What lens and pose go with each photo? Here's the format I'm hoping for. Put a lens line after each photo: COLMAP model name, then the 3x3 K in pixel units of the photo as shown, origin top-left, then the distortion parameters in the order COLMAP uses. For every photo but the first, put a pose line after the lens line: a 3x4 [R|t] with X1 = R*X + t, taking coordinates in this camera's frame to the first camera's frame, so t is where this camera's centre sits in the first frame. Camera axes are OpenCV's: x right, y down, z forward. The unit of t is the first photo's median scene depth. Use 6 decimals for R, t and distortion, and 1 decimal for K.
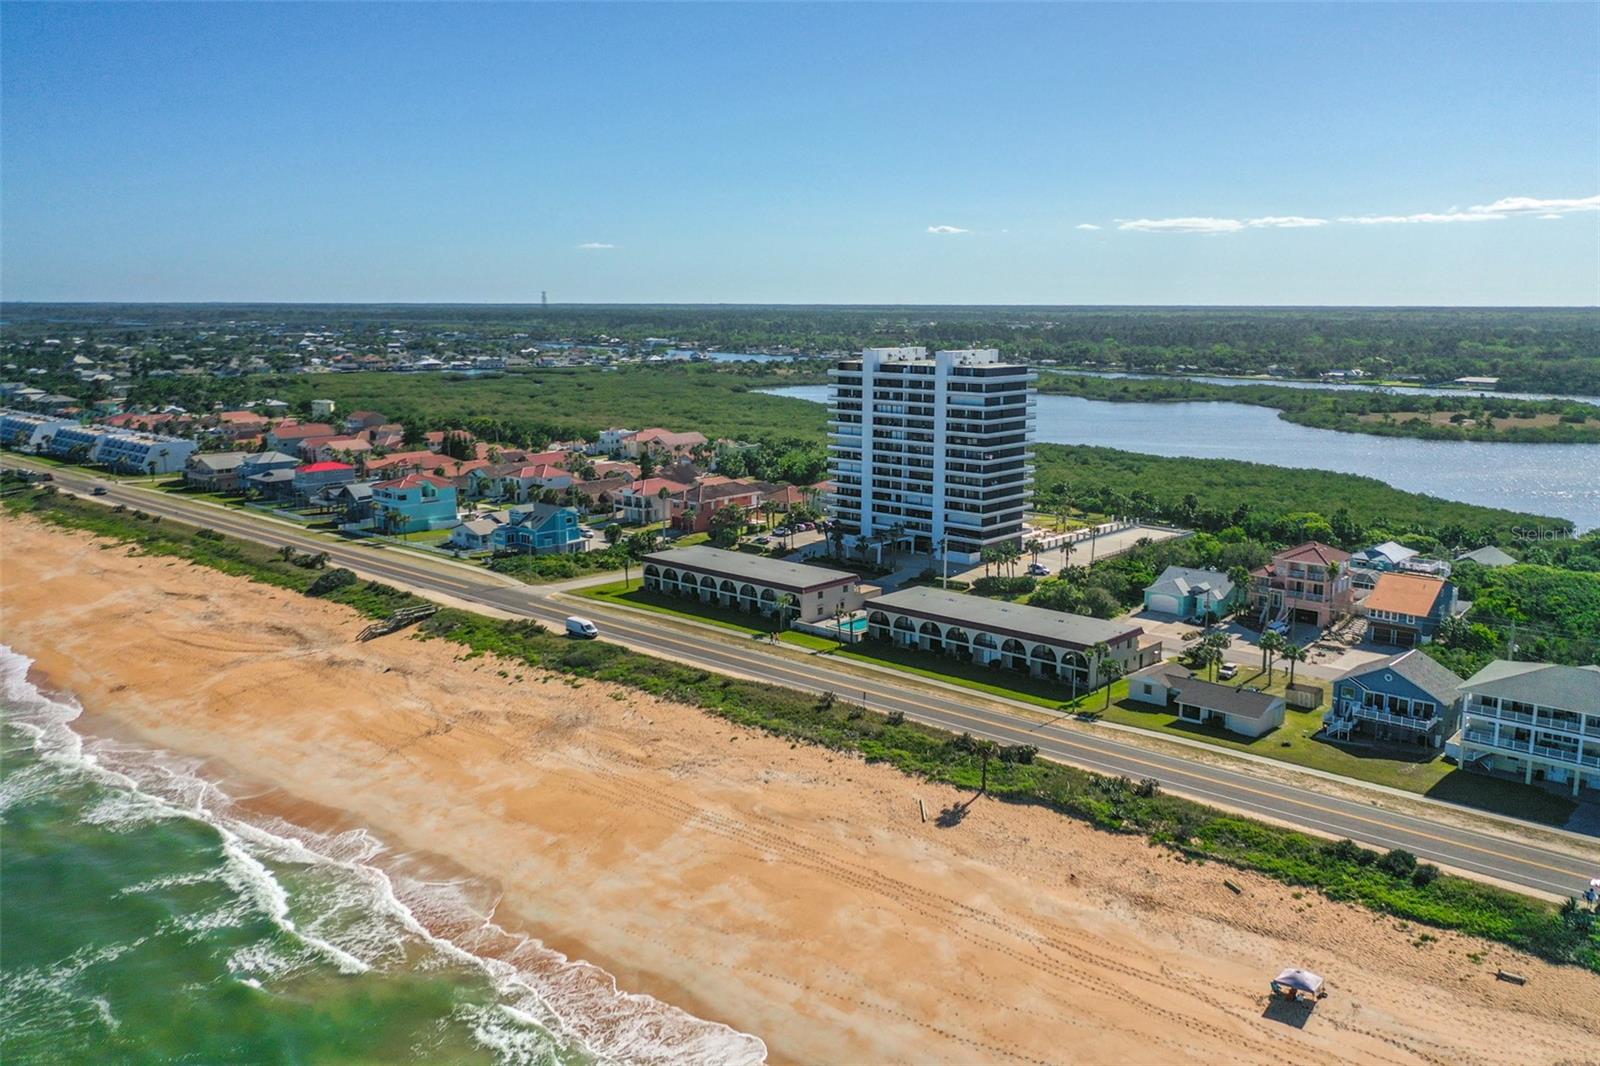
lens RADIAL K [[1290.5, 0, 800.0], [0, 1290.5, 533.0], [0, 0, 1]] dist [0.002105, -0.000192]
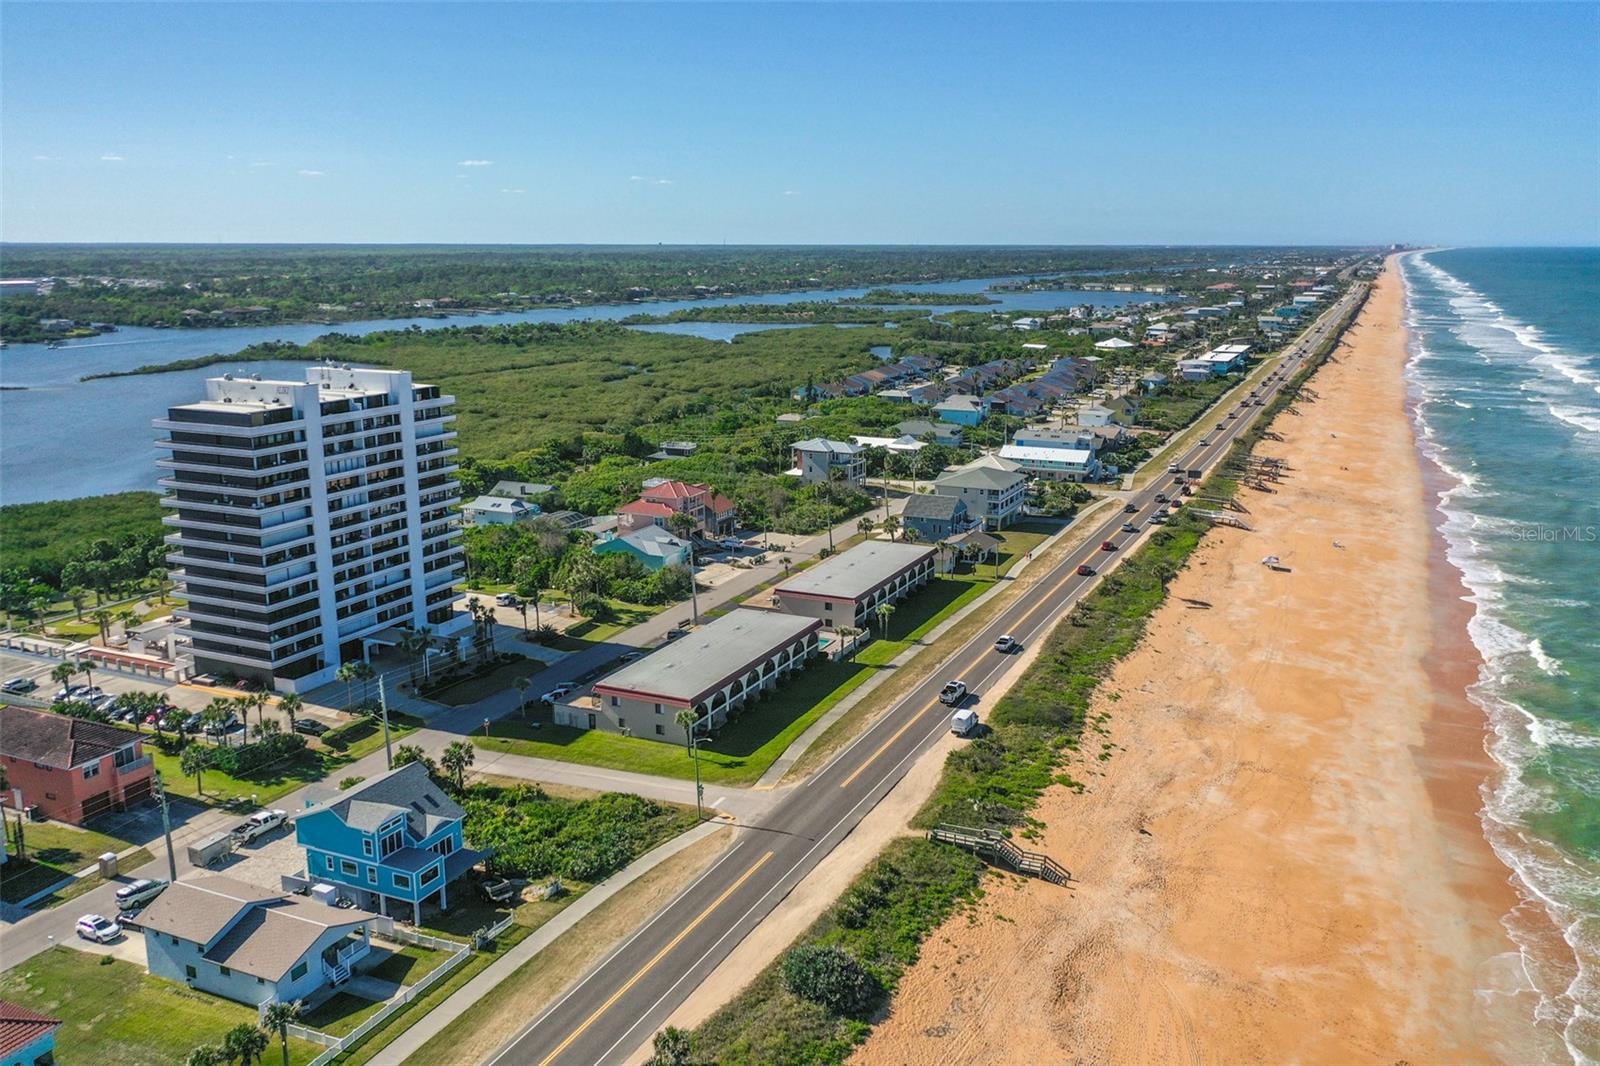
lens RADIAL K [[1311.8, 0, 800.0], [0, 1311.8, 533.0], [0, 0, 1]] dist [0.002467, -0.003329]
pose [[-0.291851, -0.209144, 0.933318, -0.680017], [0.167135, 0.949635, 0.265064, -0.212178], [-0.941748, 0.233350, -0.242196, 0.971918]]
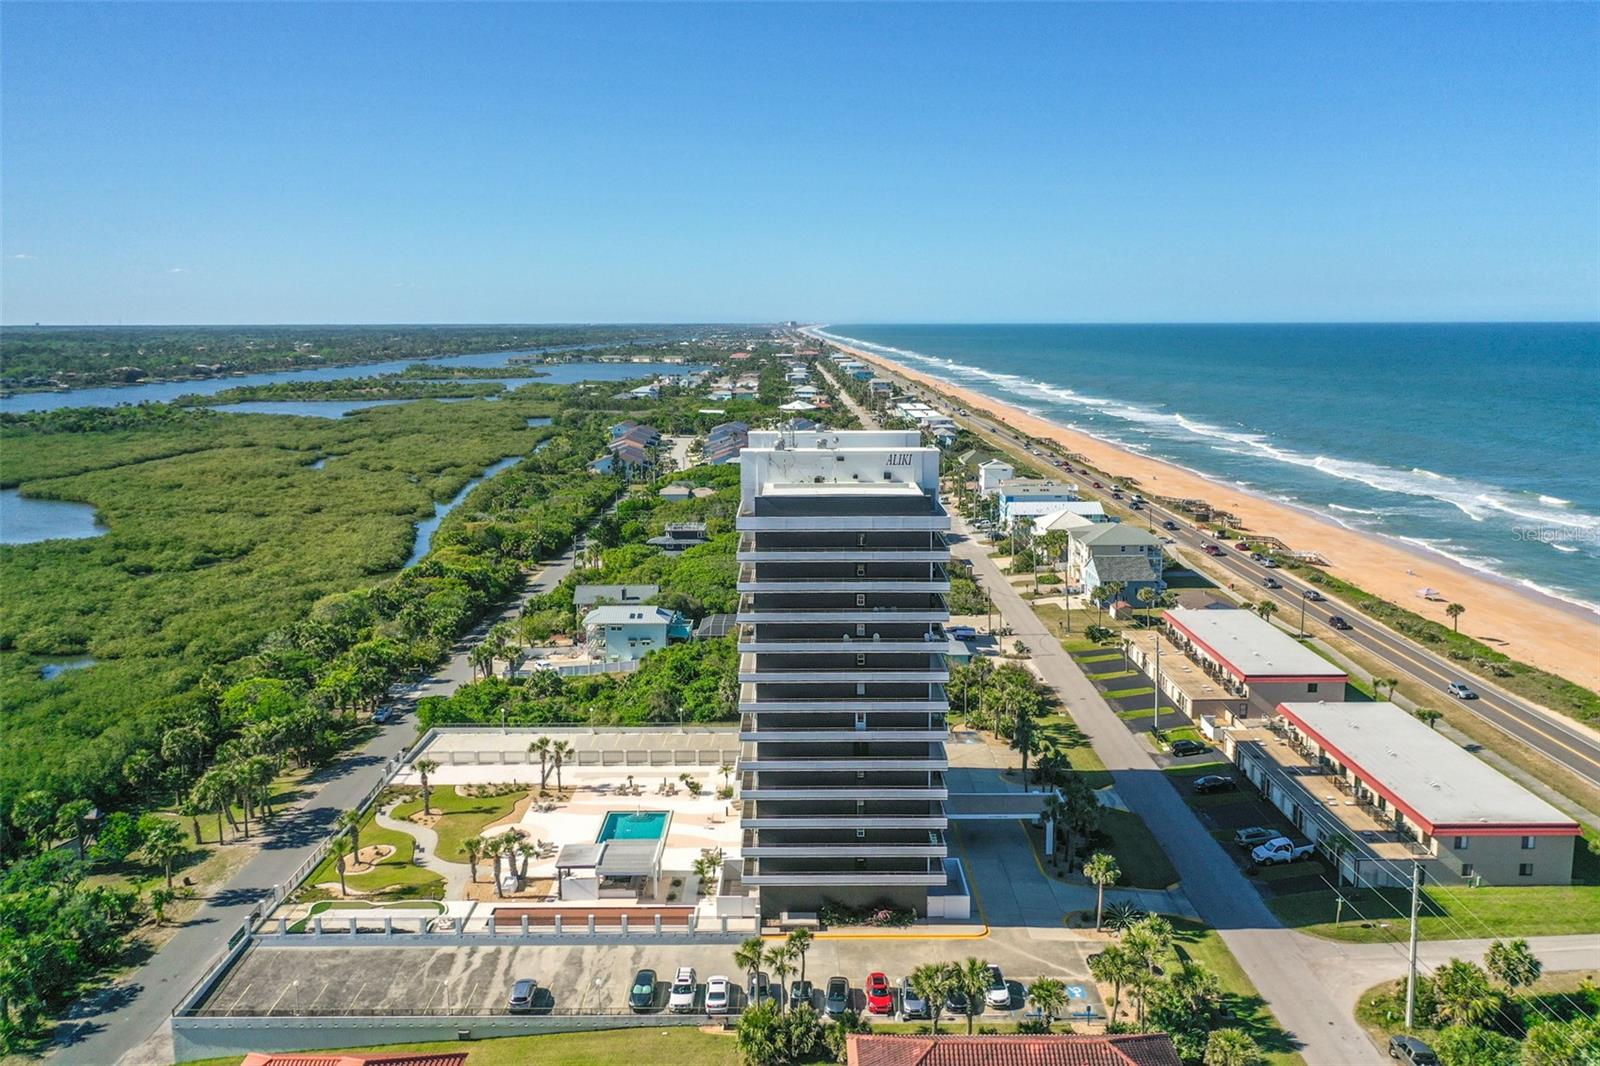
lens RADIAL K [[1290.5, 0, 800.0], [0, 1290.5, 533.0], [0, 0, 1]] dist [0.002105, -0.000192]
pose [[-0.665261, -0.120508, 0.736821, -0.244727], [0.135109, 0.951163, 0.277552, -0.251602], [-0.734284, 0.284196, -0.616489, 1.359889]]
